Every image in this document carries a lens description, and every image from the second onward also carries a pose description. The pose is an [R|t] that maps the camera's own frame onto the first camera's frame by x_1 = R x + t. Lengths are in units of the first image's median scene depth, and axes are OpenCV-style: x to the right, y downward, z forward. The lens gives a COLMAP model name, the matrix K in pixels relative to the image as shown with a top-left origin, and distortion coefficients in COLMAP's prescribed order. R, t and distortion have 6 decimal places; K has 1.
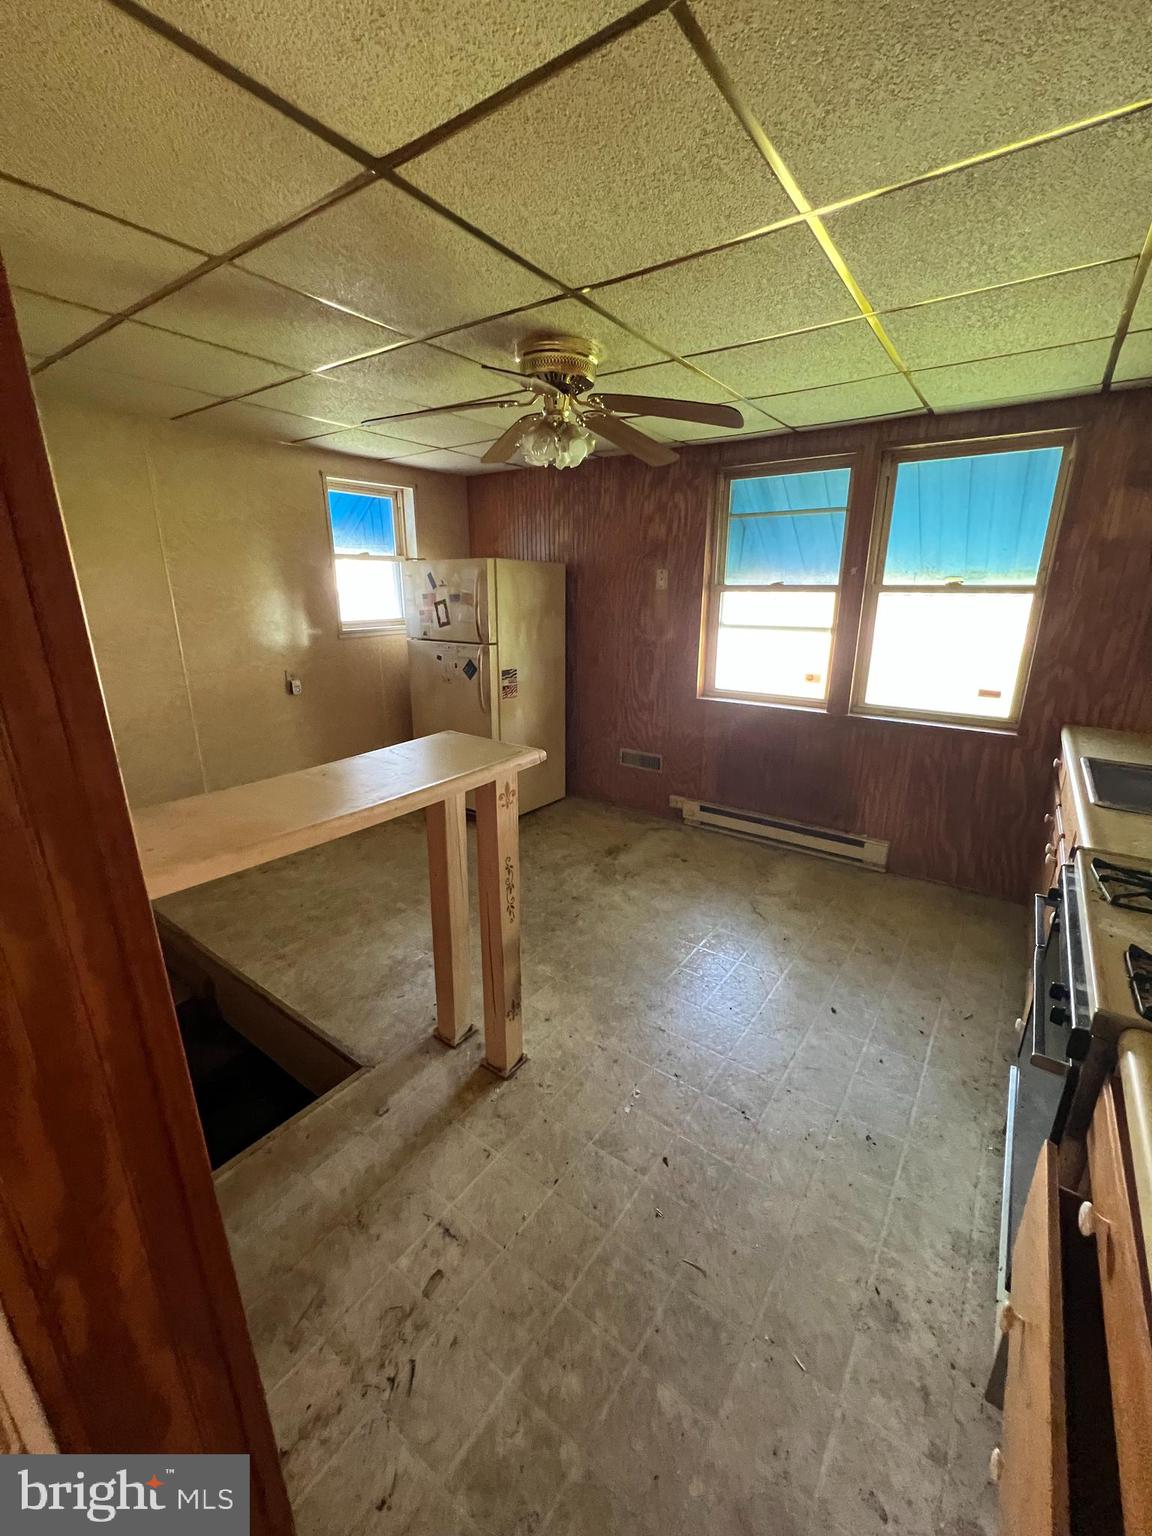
lens RADIAL K [[616.1, 0, 581.8], [0, 616.1, 770.5], [0, 0, 1]] dist [0.001262, 0.000170]
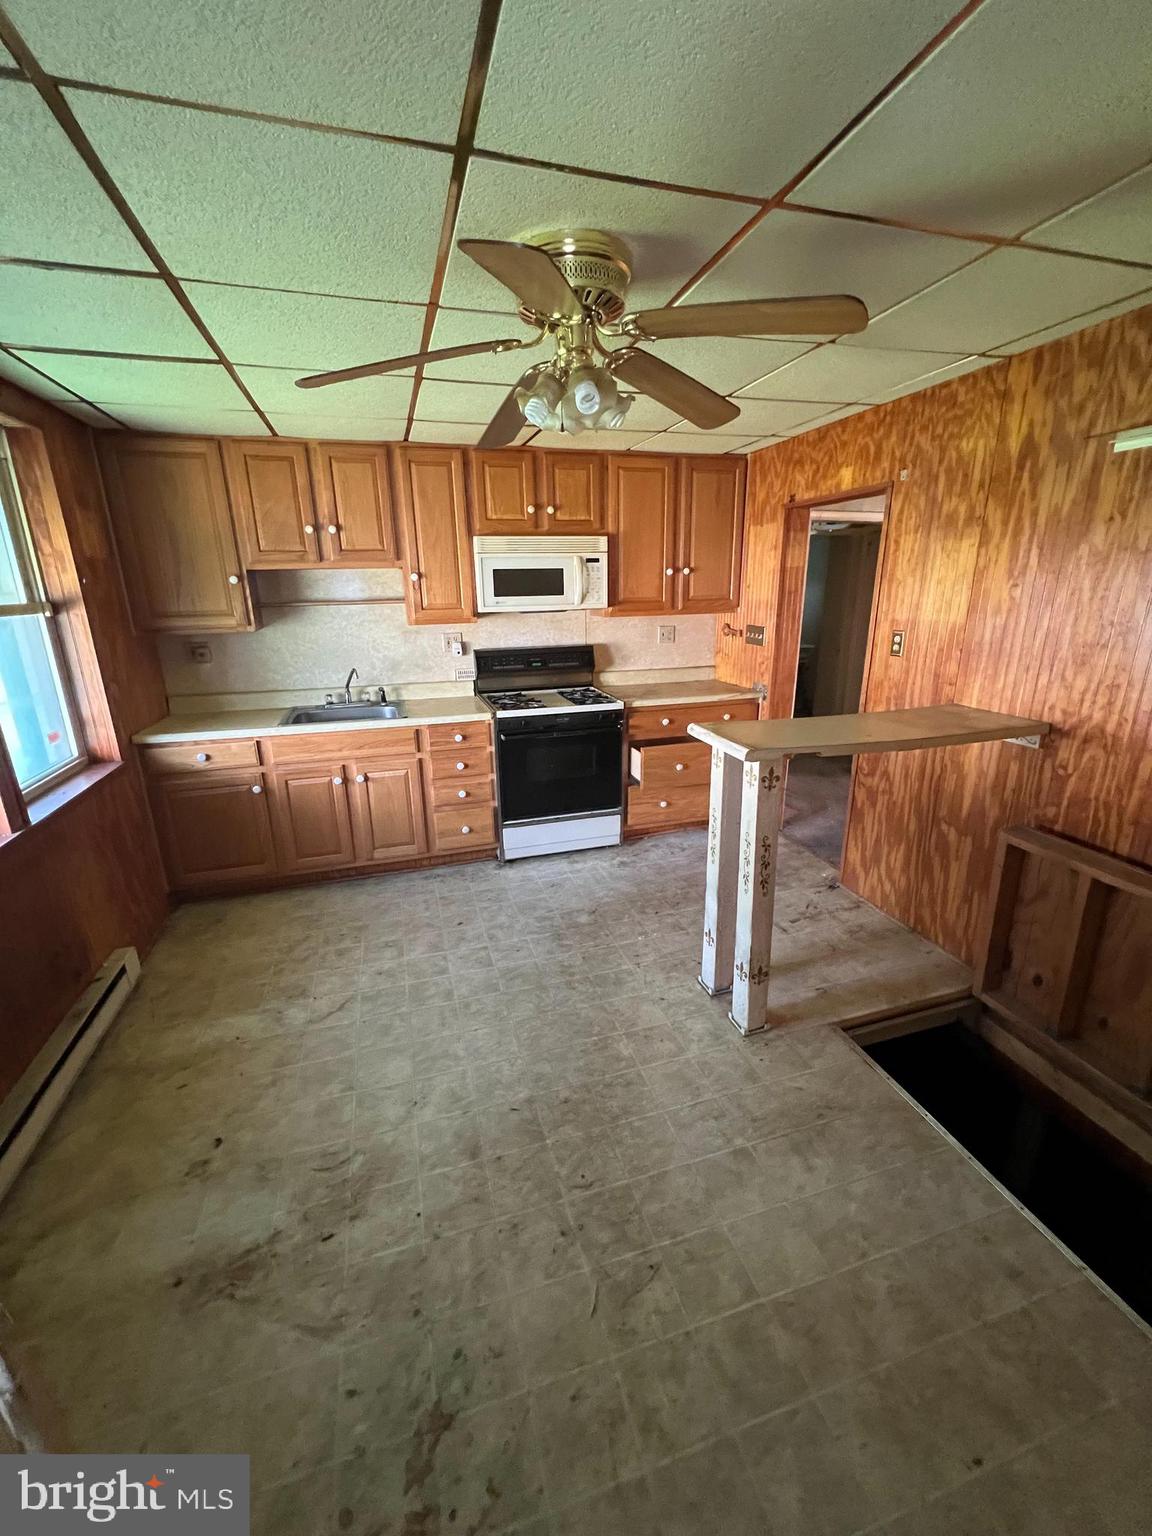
lens RADIAL K [[616.1, 0, 577.6], [0, 616.1, 765.7], [0, 0, 1]] dist [0.001262, 0.000170]
pose [[-0.794158, -0.158860, 0.586580, -0.394167], [0.192016, 0.850187, 0.490217, -0.383884], [-0.576579, 0.501942, -0.644679, 1.238292]]
